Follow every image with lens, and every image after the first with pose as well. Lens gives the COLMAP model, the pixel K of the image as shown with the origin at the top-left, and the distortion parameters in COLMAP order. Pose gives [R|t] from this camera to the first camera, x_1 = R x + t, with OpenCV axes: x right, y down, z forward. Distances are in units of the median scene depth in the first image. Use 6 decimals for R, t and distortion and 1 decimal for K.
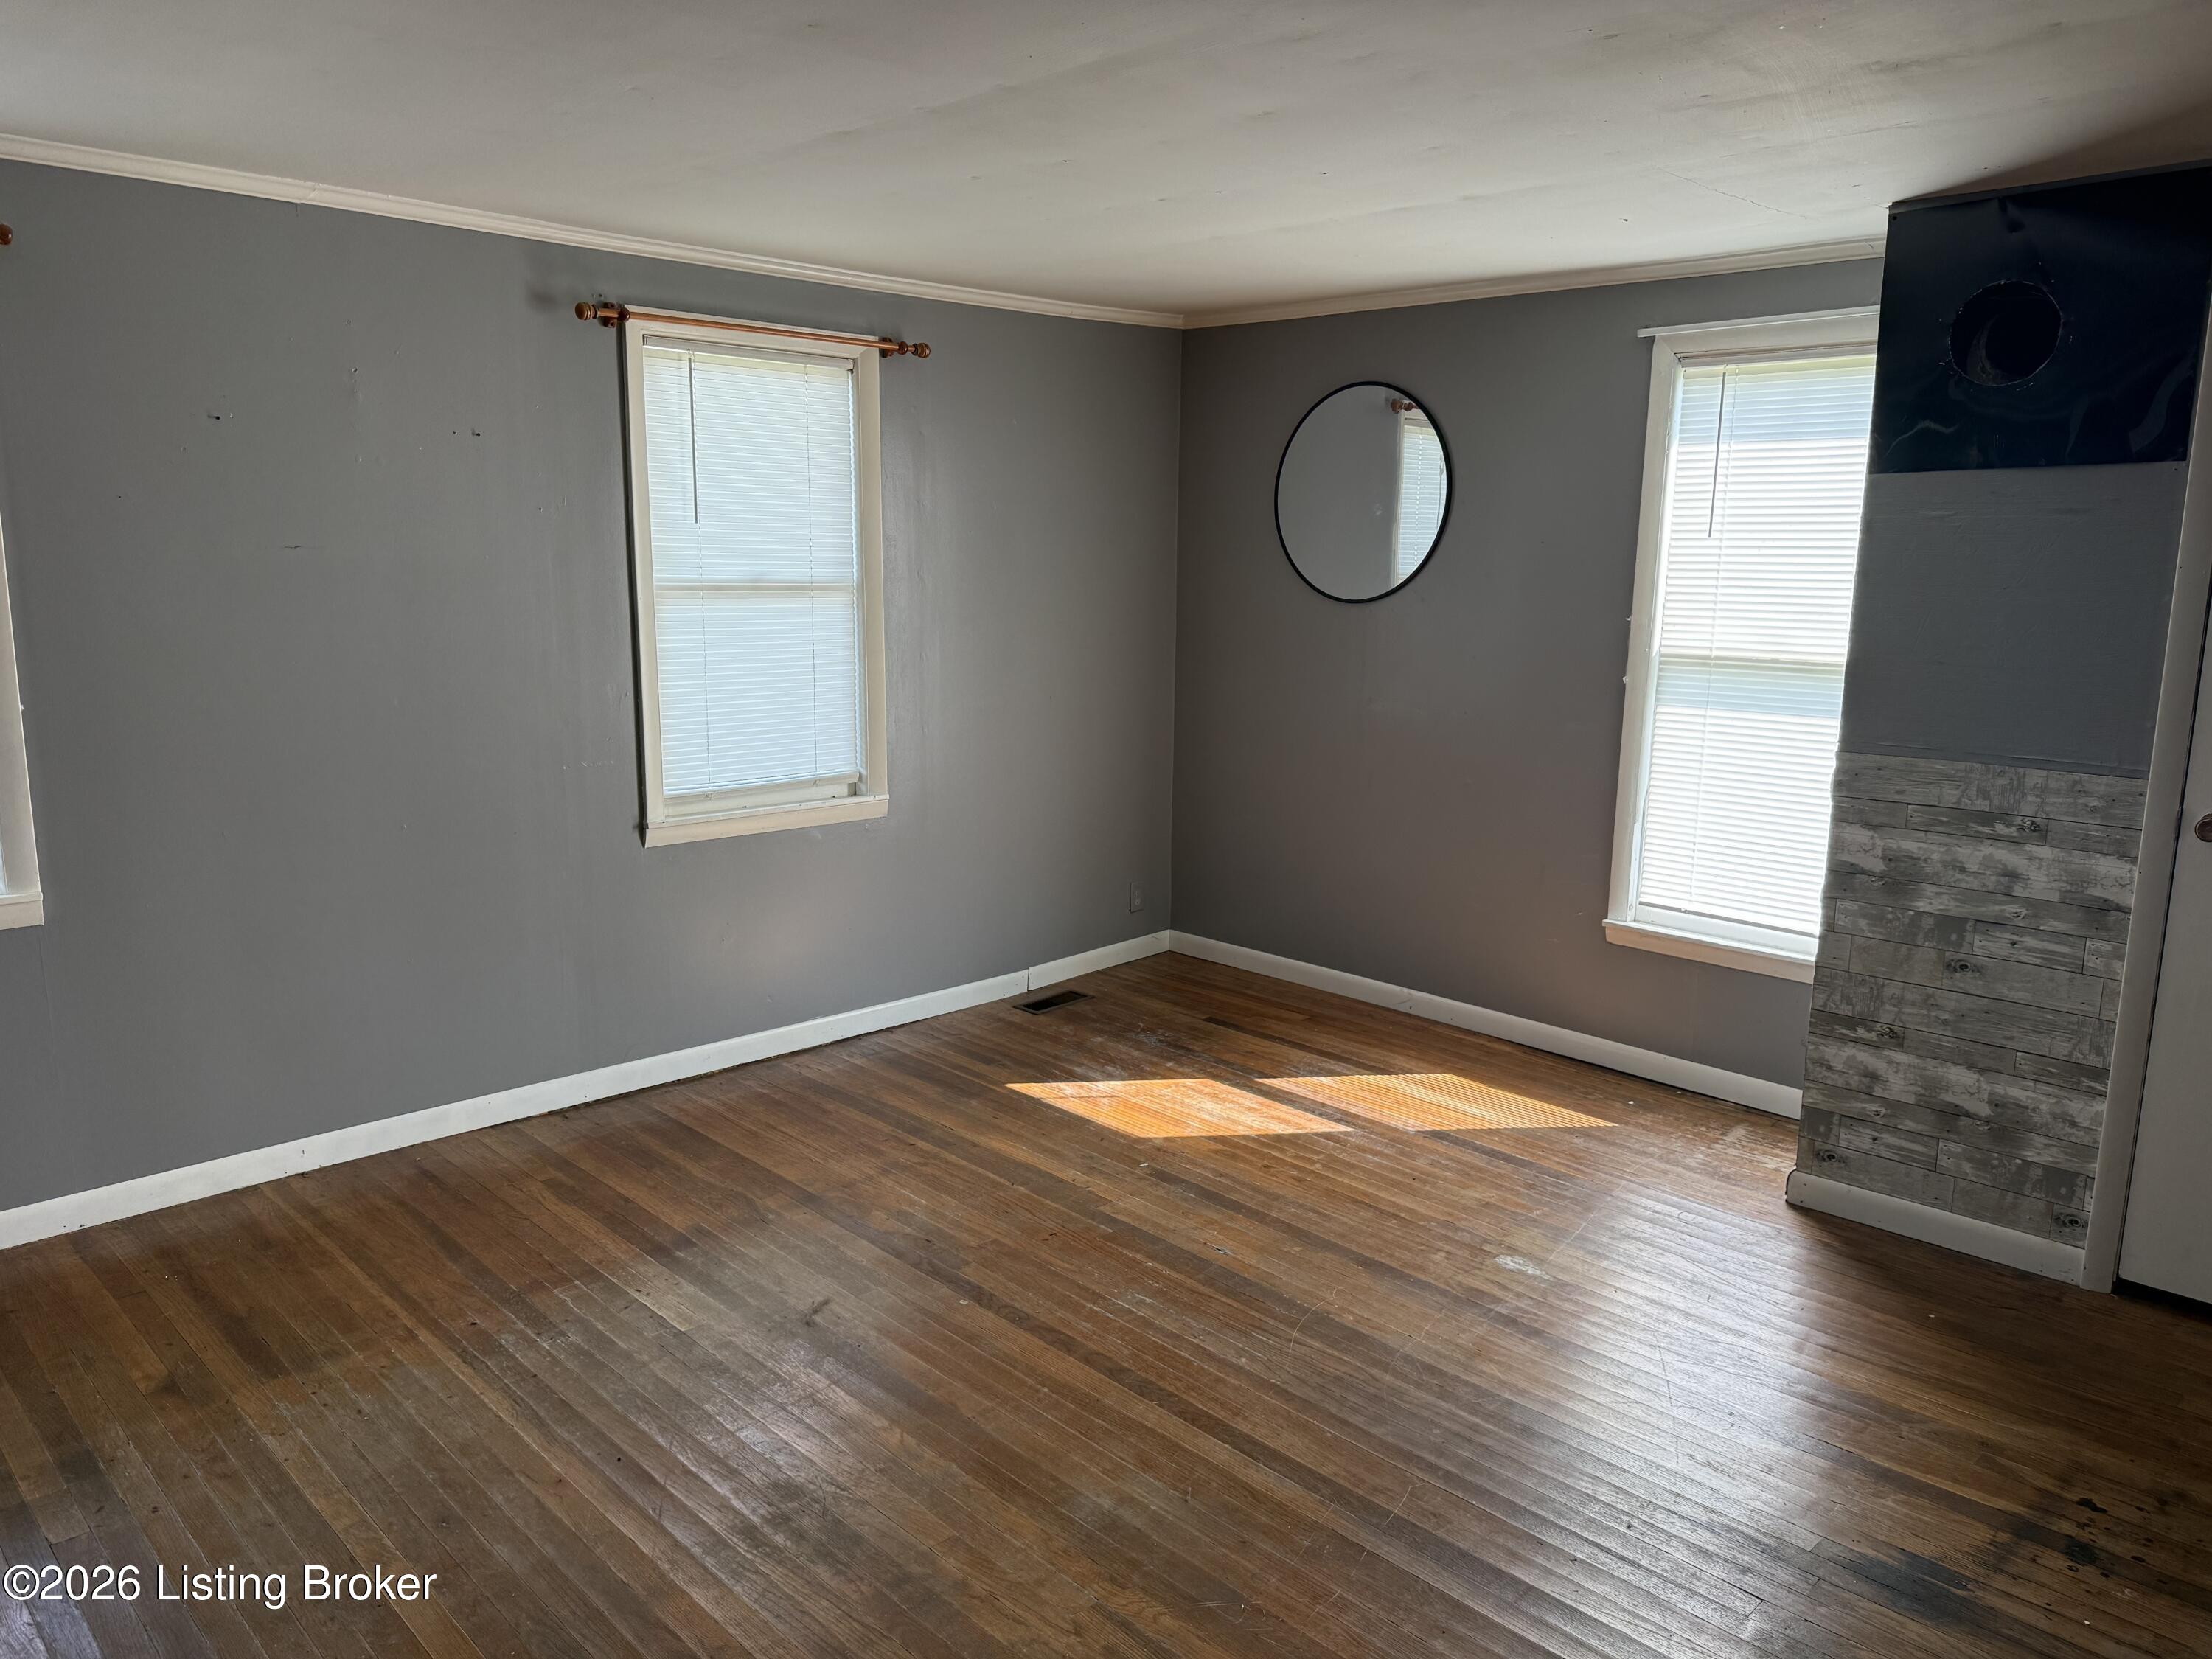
lens RADIAL K [[1557.1, 0, 1106.0], [0, 1557.1, 829.5], [0, 0, 1]] dist [0.105201, -0.144125]
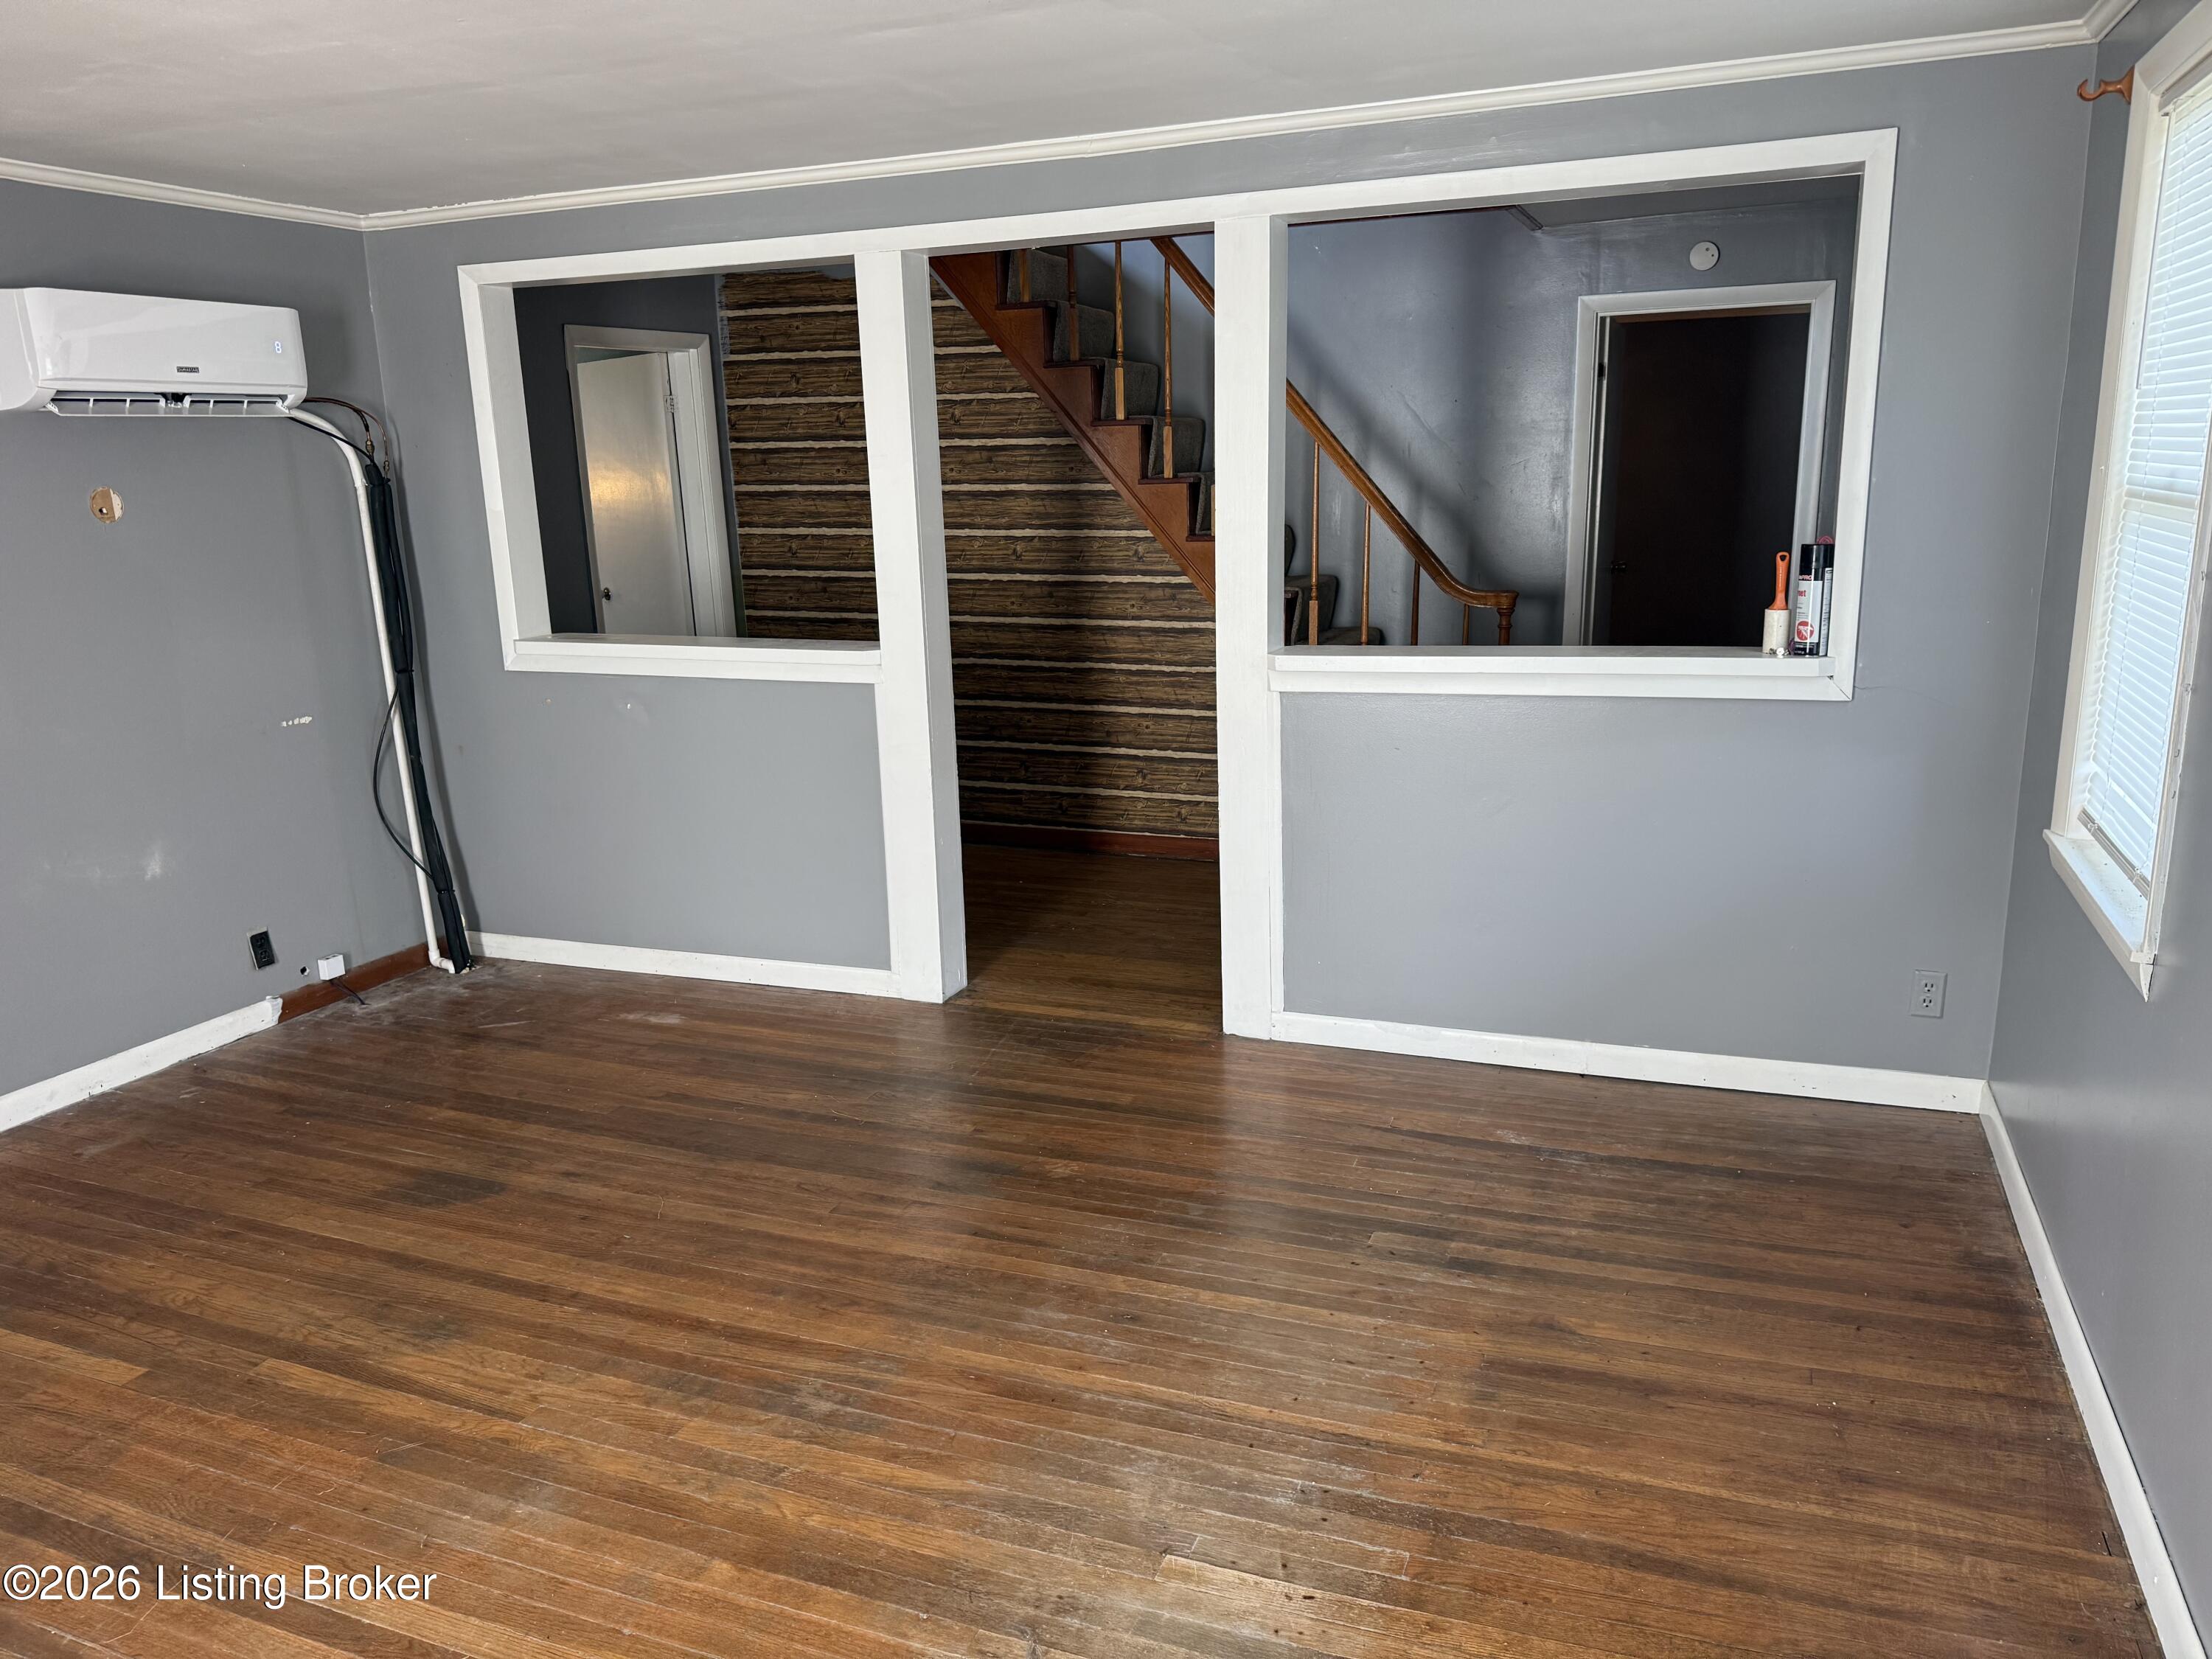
lens RADIAL K [[1575.8, 0, 1106.0], [0, 1575.8, 829.5], [0, 0, 1]] dist [0.199717, -0.286077]
pose [[-0.915466, 0.104785, -0.388513, 0.011703], [-0.057165, 0.921842, 0.383326, -0.239923], [0.398314, 0.373131, -0.837925, 1.306481]]
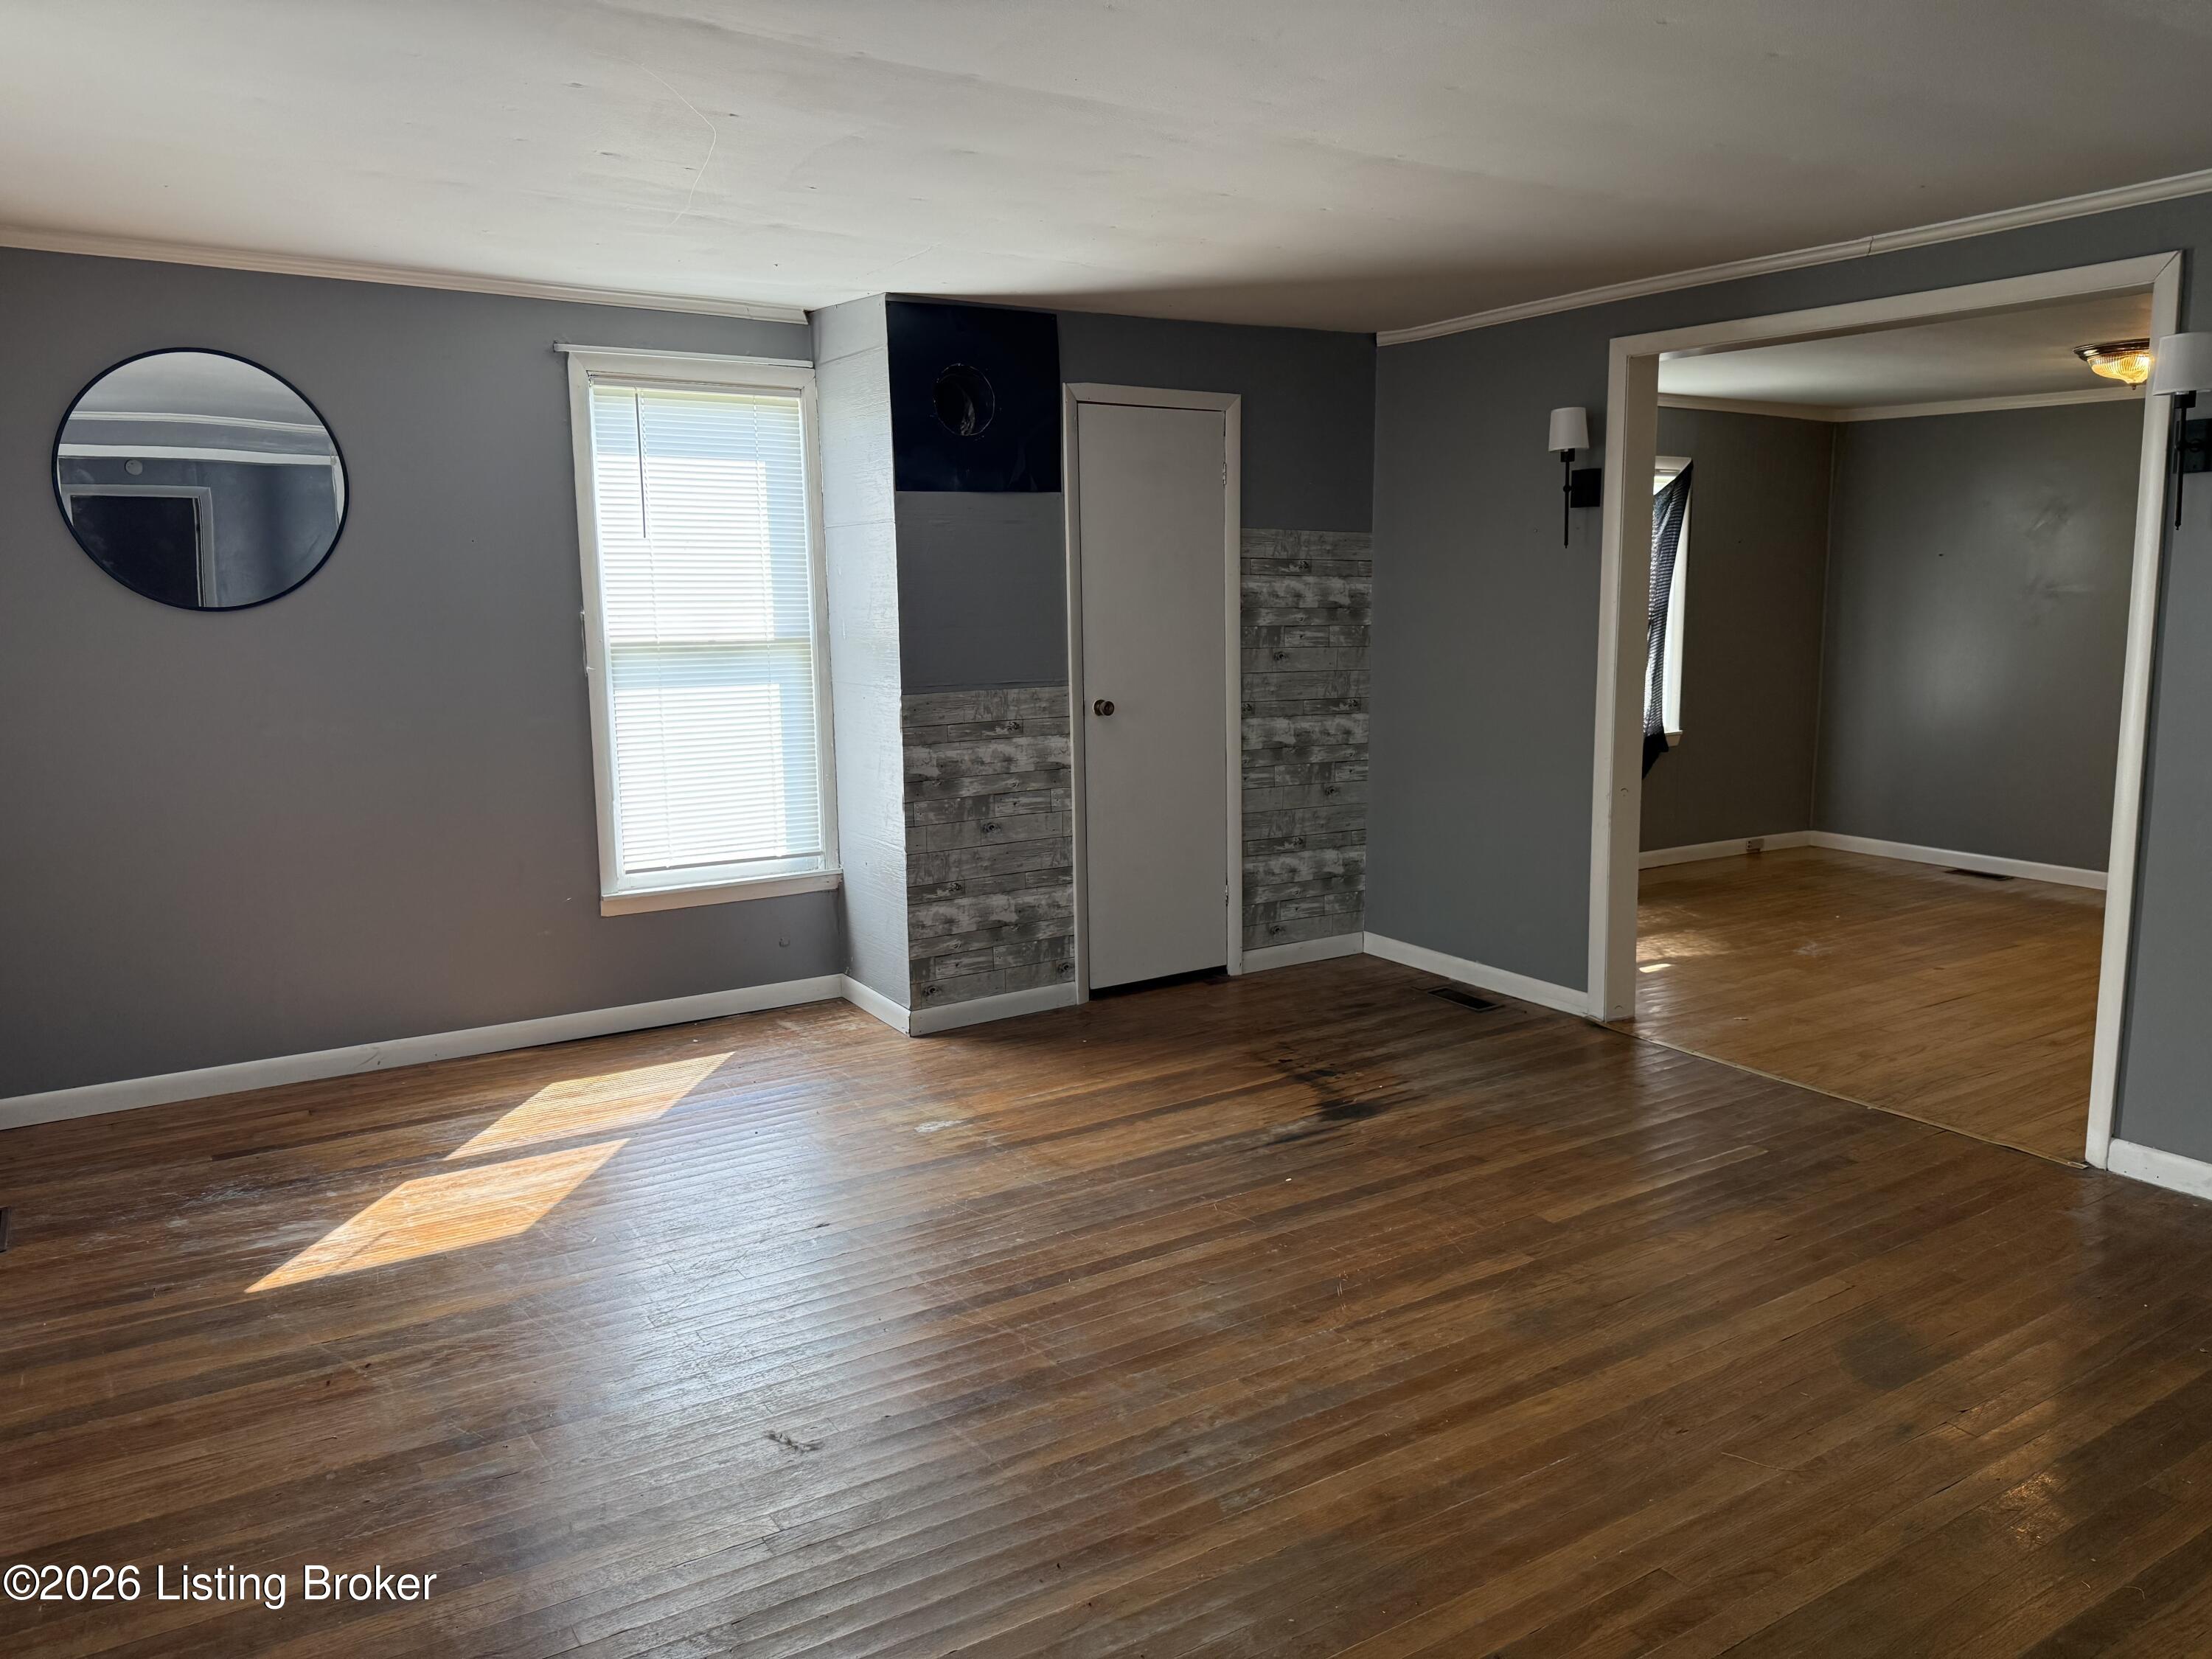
lens RADIAL K [[1557.1, 0, 1106.0], [0, 1557.1, 829.5], [0, 0, 1]] dist [0.105201, -0.144125]
pose [[0.201997, -0.165638, 0.965278, -0.813988], [0.188576, 0.973730, 0.127627, -0.074541], [-0.961060, 0.156248, 0.227926, 0.542130]]
